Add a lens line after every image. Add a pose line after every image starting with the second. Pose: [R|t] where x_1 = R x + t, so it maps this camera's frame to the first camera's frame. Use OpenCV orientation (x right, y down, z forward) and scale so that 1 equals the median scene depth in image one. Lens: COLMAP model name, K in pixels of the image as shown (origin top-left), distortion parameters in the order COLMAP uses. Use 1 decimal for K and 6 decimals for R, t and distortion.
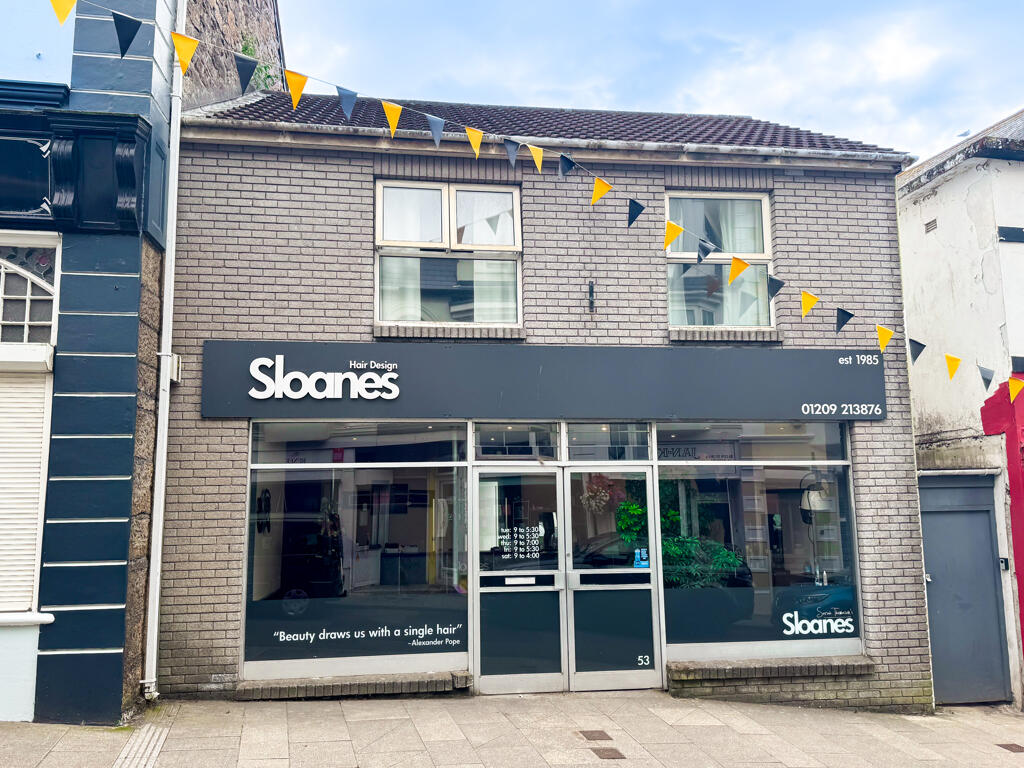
lens RADIAL K [[813.0, 0, 512.0], [0, 813.0, 384.0], [0, 0, 1]] dist [0.124364, -0.207439]
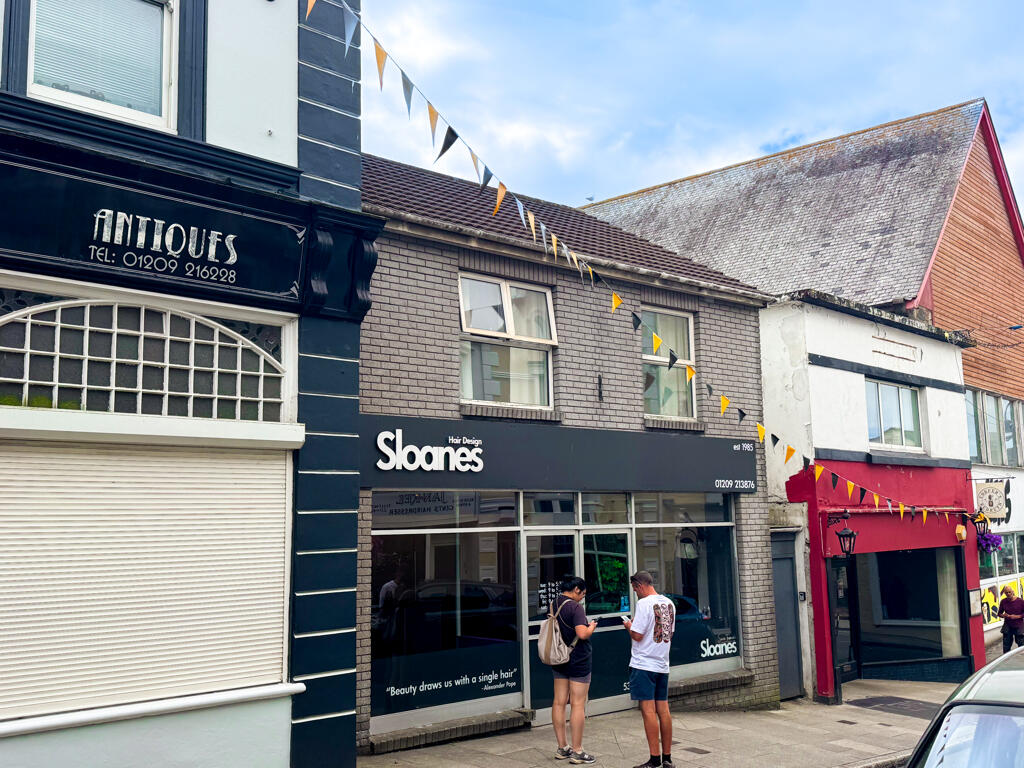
lens RADIAL K [[951.2, 0, 512.0], [0, 951.2, 384.0], [0, 0, 1]] dist [0.096751, -0.008350]
pose [[0.851251, 0.074309, 0.519470, -0.762991], [-0.070862, 0.997134, -0.026517, -0.067639], [-0.519952, -0.014239, 0.854077, -0.139891]]
